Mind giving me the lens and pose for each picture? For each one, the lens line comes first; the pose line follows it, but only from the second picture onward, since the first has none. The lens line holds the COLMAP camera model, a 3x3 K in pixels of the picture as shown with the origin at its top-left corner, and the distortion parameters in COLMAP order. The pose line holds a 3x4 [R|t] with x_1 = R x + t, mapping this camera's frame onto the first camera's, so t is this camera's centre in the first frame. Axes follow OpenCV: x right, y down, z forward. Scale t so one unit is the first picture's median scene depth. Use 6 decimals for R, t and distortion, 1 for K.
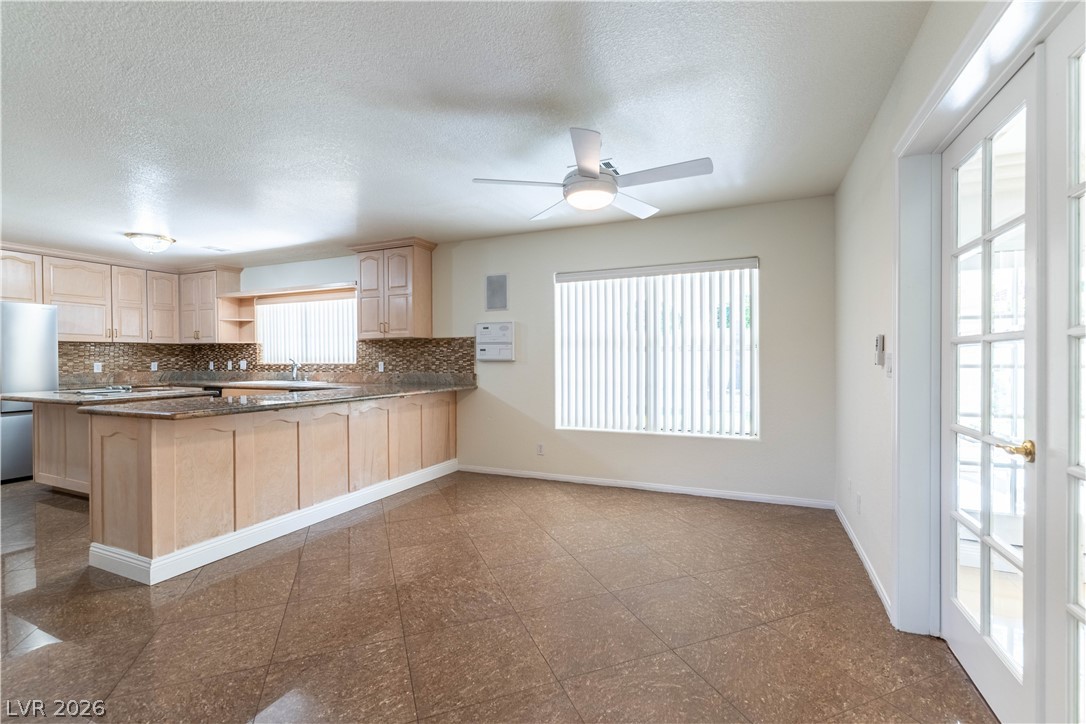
lens RADIAL K [[473.1, 0, 542.8], [0, 473.1, 360.9], [0, 0, 1]] dist [-0.000239, -0.000089]
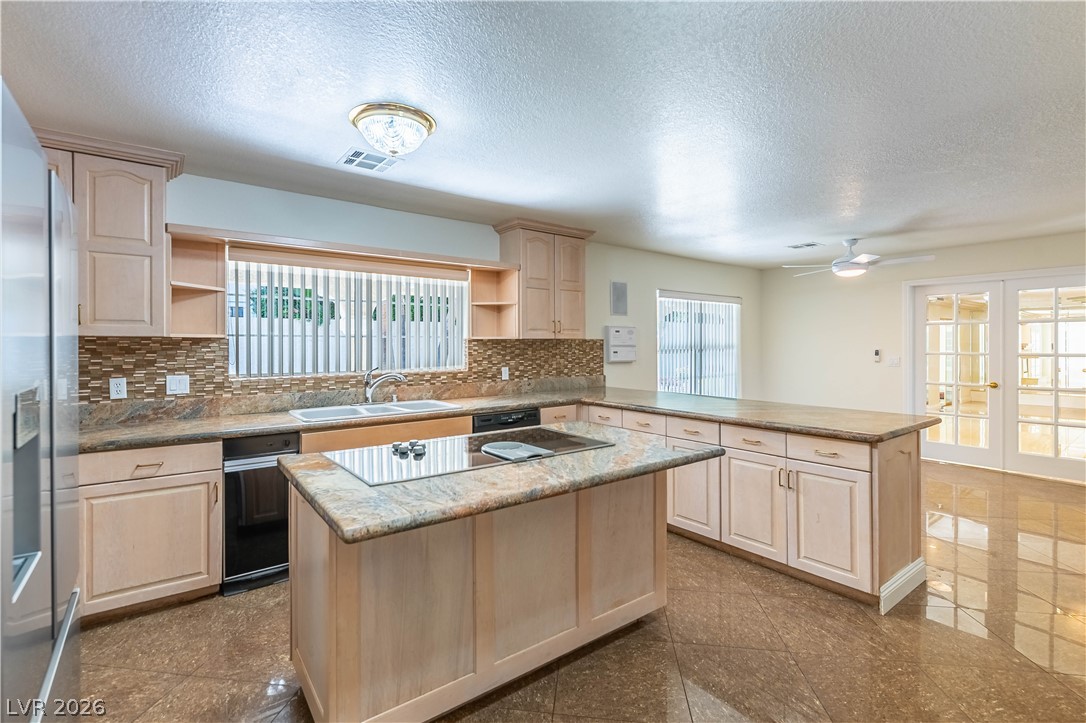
lens RADIAL K [[473.1, 0, 530.1], [0, 473.1, 344.2], [0, 0, 1]] dist [-0.000239, -0.000089]
pose [[0.504007, 0.003697, 0.863692, -1.081521], [0.002484, 0.999981, -0.005729, -0.034123], [-0.863696, 0.005033, 0.503988, 0.607862]]
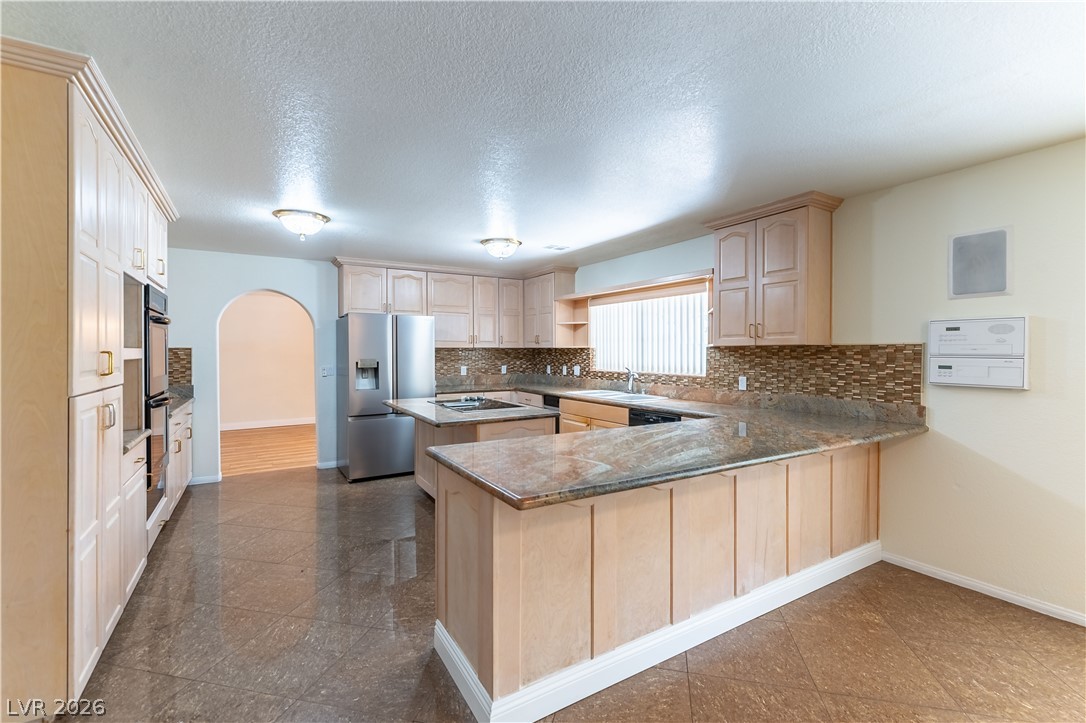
lens RADIAL K [[473.1, 0, 542.0], [0, 473.1, 355.0], [0, 0, 1]] dist [-0.000239, -0.000089]
pose [[0.818520, 0.010948, -0.574374, -0.189185], [-0.008407, 0.999940, 0.007078, -0.036246], [0.574417, -0.000965, 0.818562, 0.238938]]
